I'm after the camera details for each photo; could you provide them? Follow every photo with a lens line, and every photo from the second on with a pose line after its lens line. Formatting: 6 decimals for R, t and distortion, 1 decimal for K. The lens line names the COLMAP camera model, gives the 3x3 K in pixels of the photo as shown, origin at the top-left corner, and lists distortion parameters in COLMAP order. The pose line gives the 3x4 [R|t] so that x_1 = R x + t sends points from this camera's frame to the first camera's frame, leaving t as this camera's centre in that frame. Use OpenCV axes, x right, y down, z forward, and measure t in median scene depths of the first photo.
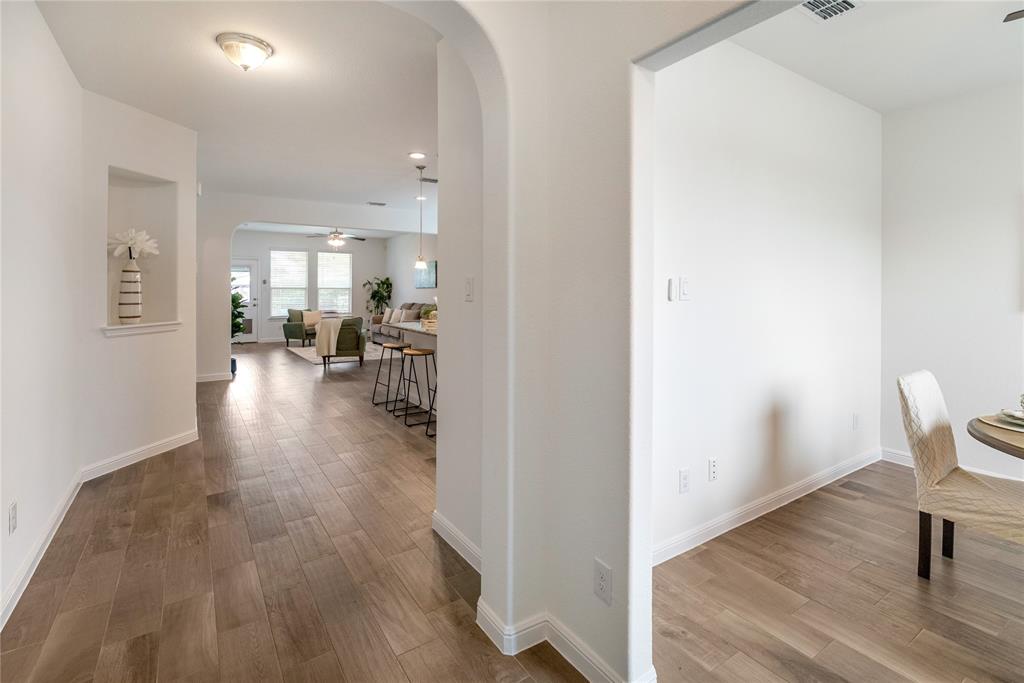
lens RADIAL K [[481.6, 0, 517.1], [0, 481.6, 289.2], [0, 0, 1]] dist [0.001483, 0.000090]
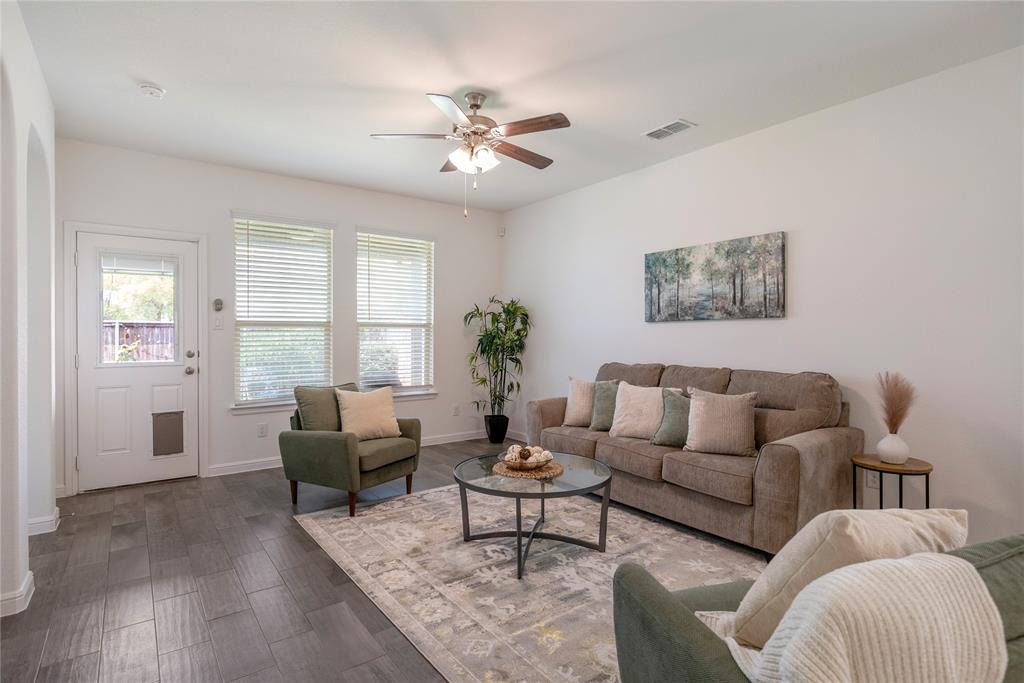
lens RADIAL K [[512.8, 0, 508.3], [0, 512.8, 340.3], [0, 0, 1]] dist [-0.016627, -0.000196]
pose [[0.999304, -0.000938, 0.037281, -0.352533], [0.000621, 0.999963, 0.008524, 0.008032], [-0.037288, -0.008495, 0.999268, 0.669047]]
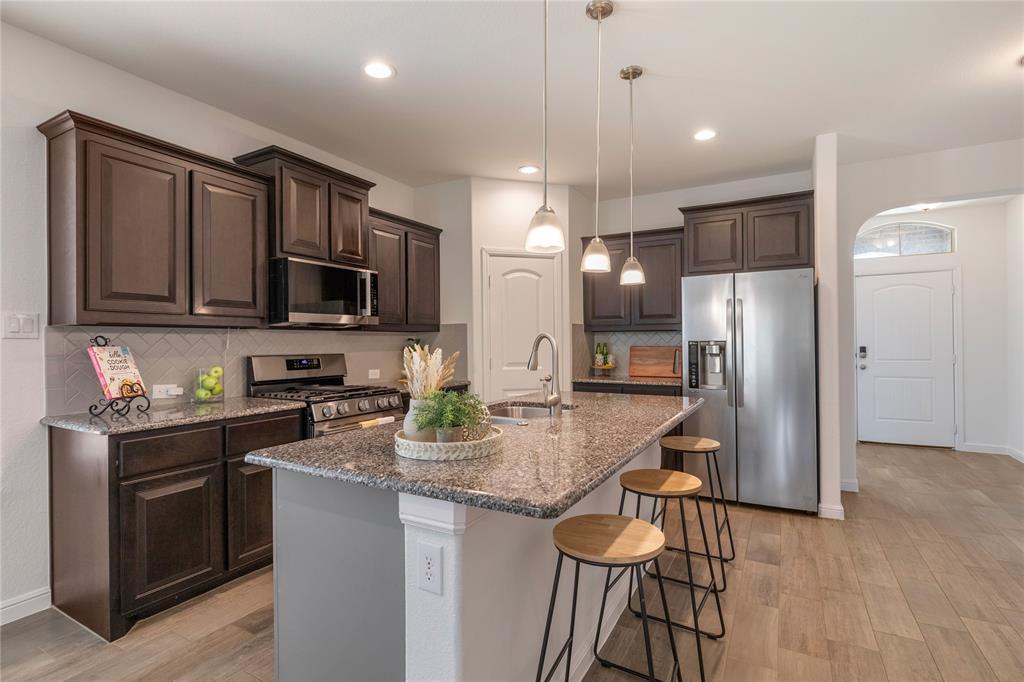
lens RADIAL K [[485.3, 0, 512.0], [0, 485.3, 341.0], [0, 0, 1]] dist [-0.000216, -0.000543]
pose [[-0.446409, -0.000338, 0.894829, -0.229342], [0.006388, 0.999973, 0.003564, 0.005438], [-0.894806, 0.007307, -0.446395, 0.581851]]
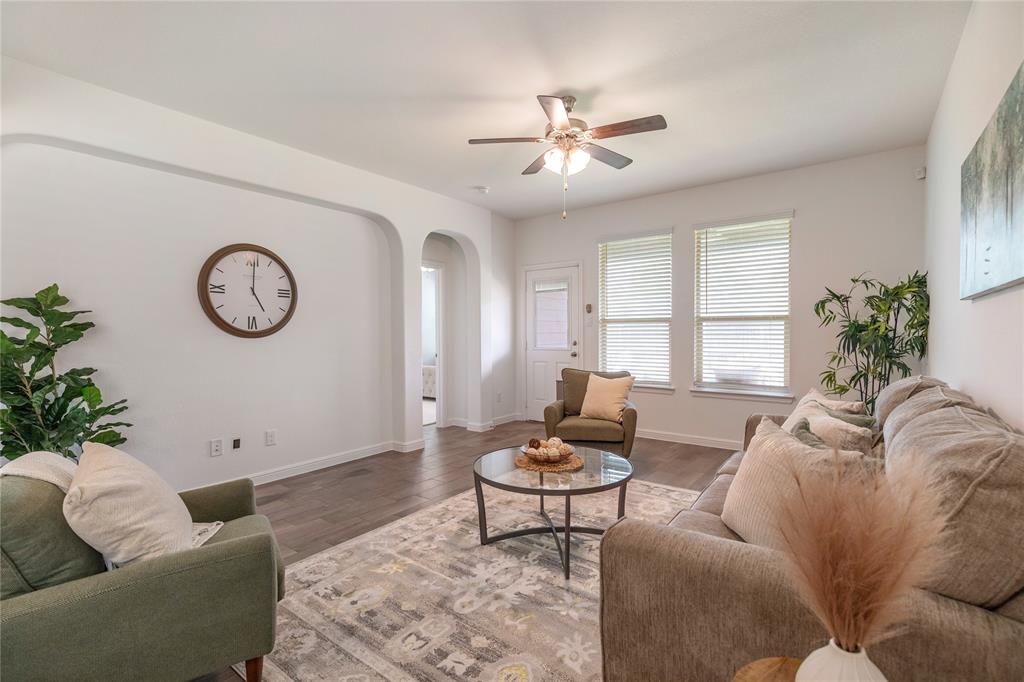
lens RADIAL K [[460.1, 0, 512.0], [0, 460.1, 341.0], [0, 0, 1]] dist [0.000347, 0.000062]
pose [[0.317937, 0.015966, -0.947977, -0.109663], [0.007079, 0.999790, 0.019213, 0.009177], [0.948085, -0.012820, 0.317757, 0.841410]]
